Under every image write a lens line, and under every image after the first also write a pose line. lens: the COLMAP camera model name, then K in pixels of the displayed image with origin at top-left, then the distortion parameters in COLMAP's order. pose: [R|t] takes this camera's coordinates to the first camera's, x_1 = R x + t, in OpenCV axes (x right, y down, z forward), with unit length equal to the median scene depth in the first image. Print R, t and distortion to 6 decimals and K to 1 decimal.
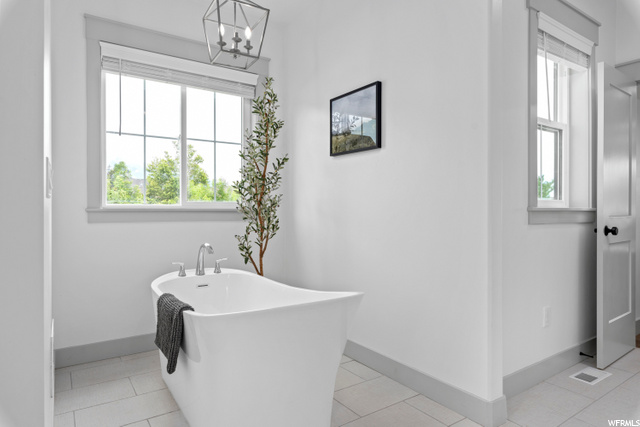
lens RADIAL K [[388.8, 0, 321.5], [0, 388.8, 214.1], [0, 0, 1]] dist [0.019975, 0.000924]
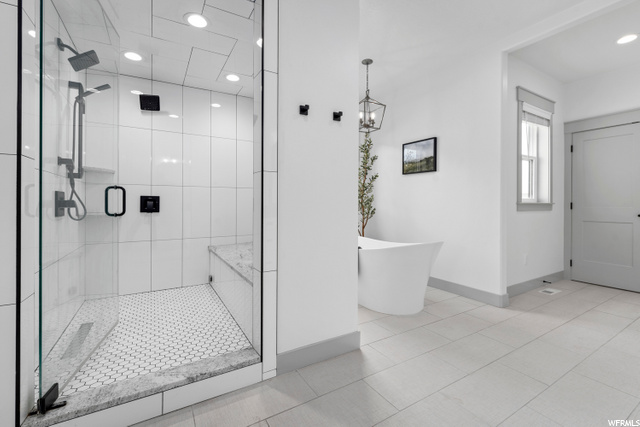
lens RADIAL K [[278.9, 0, 317.7], [0, 278.9, 206.7], [0, 0, 1]] dist [0.000721, 0.000059]
pose [[0.997064, 0.001667, -0.076553, -0.299534], [-0.001569, 0.999998, 0.001333, 0.004254], [0.076555, -0.001209, 0.997065, -0.385537]]
